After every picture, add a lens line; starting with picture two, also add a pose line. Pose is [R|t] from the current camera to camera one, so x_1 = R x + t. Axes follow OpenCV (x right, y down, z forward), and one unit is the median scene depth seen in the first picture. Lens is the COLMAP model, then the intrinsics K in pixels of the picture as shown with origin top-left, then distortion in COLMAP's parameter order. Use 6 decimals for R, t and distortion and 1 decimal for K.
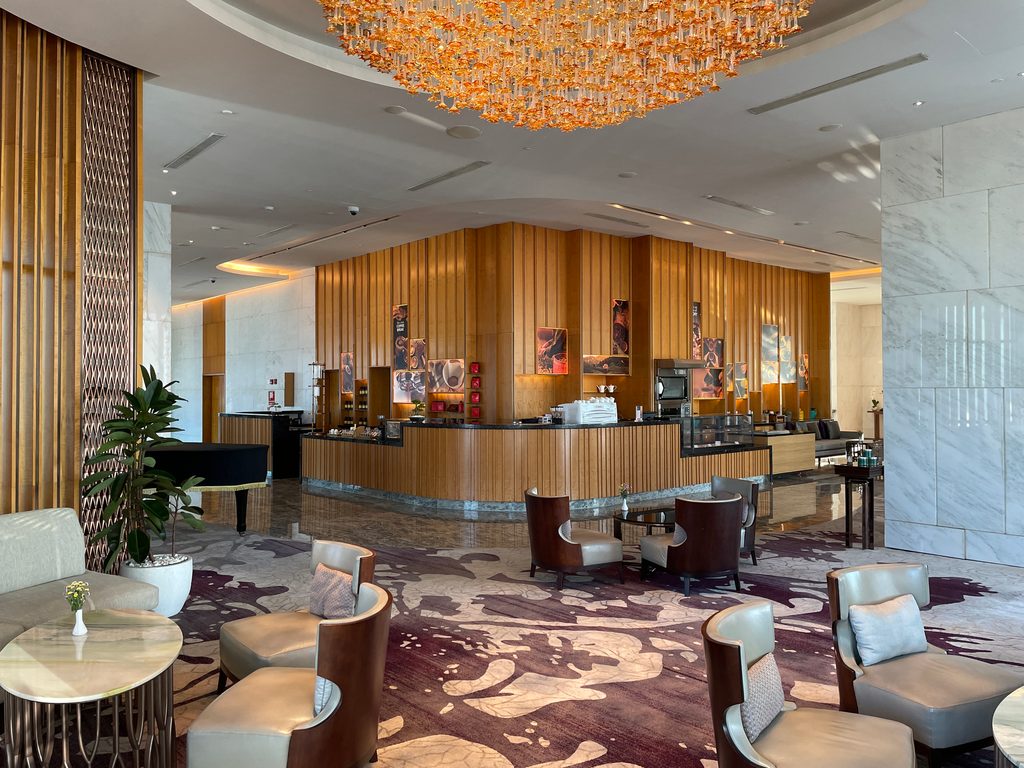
lens RADIAL K [[784.1, 0, 513.2], [0, 784.1, 382.0], [0, 0, 1]] dist [0.066505, -0.011310]
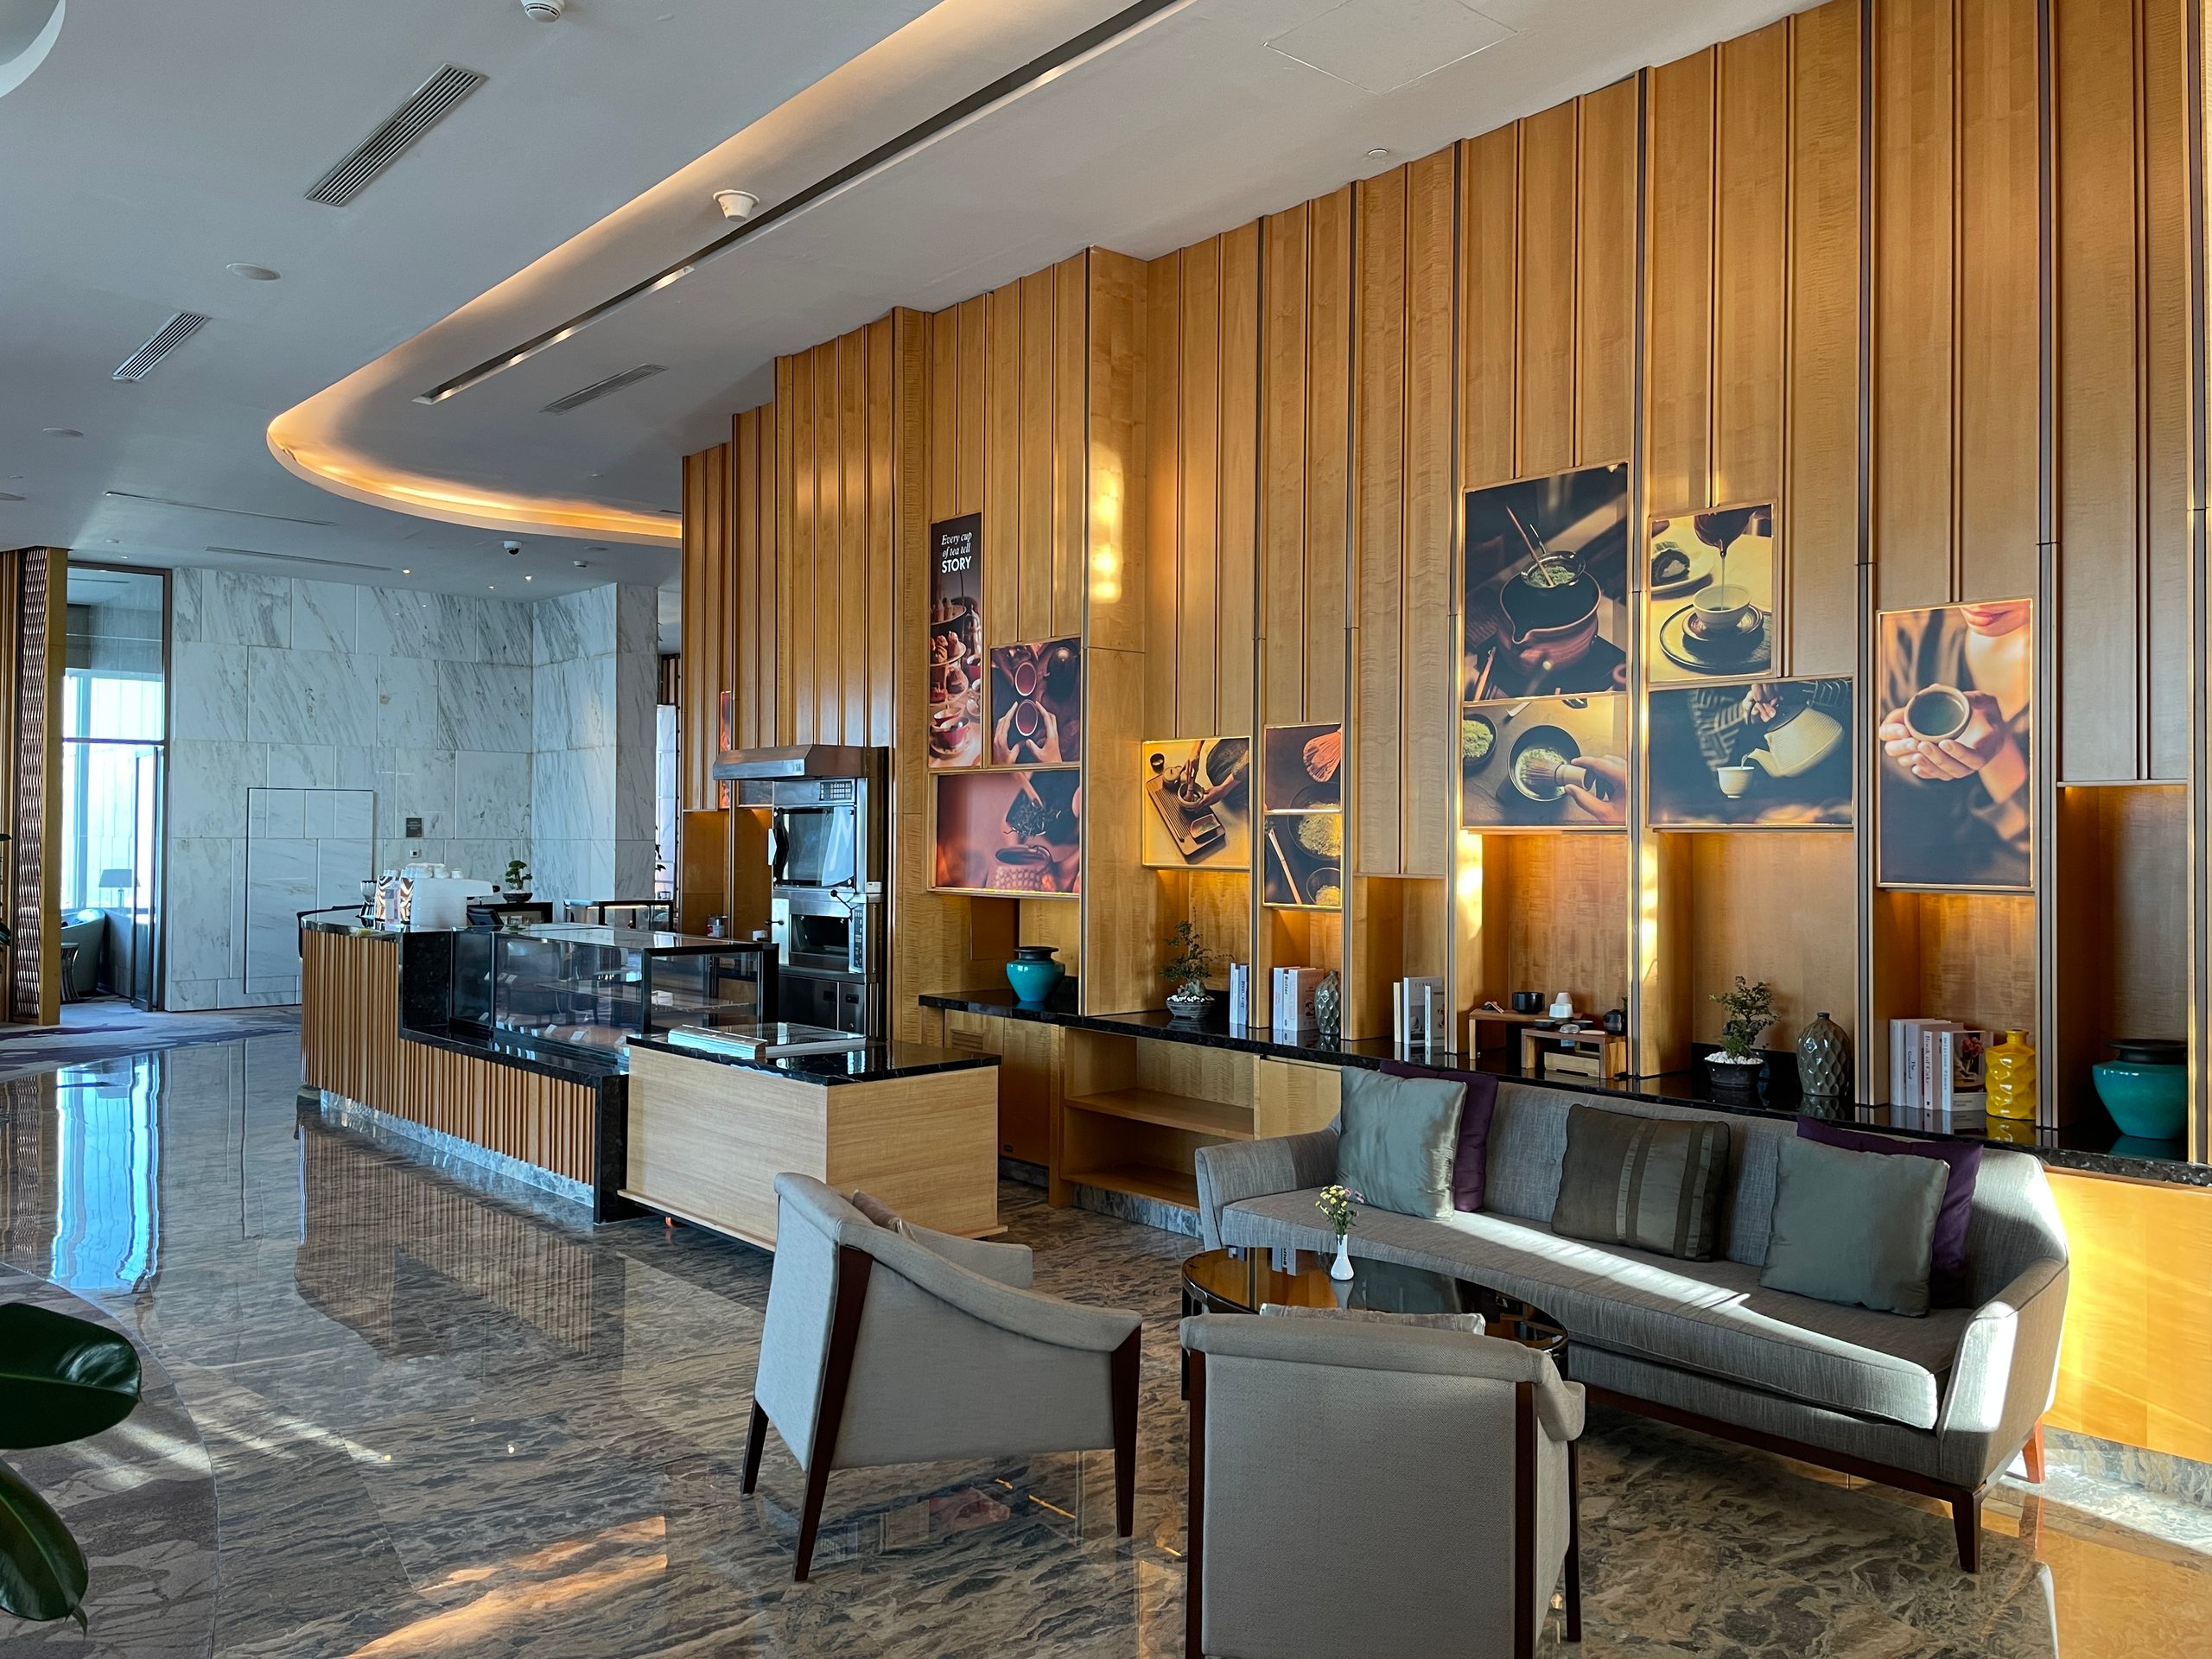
lens RADIAL K [[1693.9, 0, 1108.9], [0, 1693.9, 829.9], [0, 0, 1]] dist [0.066505, -0.011310]
pose [[-0.001129, -0.004361, -0.999990, 0.769757], [0.004378, 0.999981, -0.004366, 0.003464], [0.999990, -0.004383, -0.001110, 1.023056]]
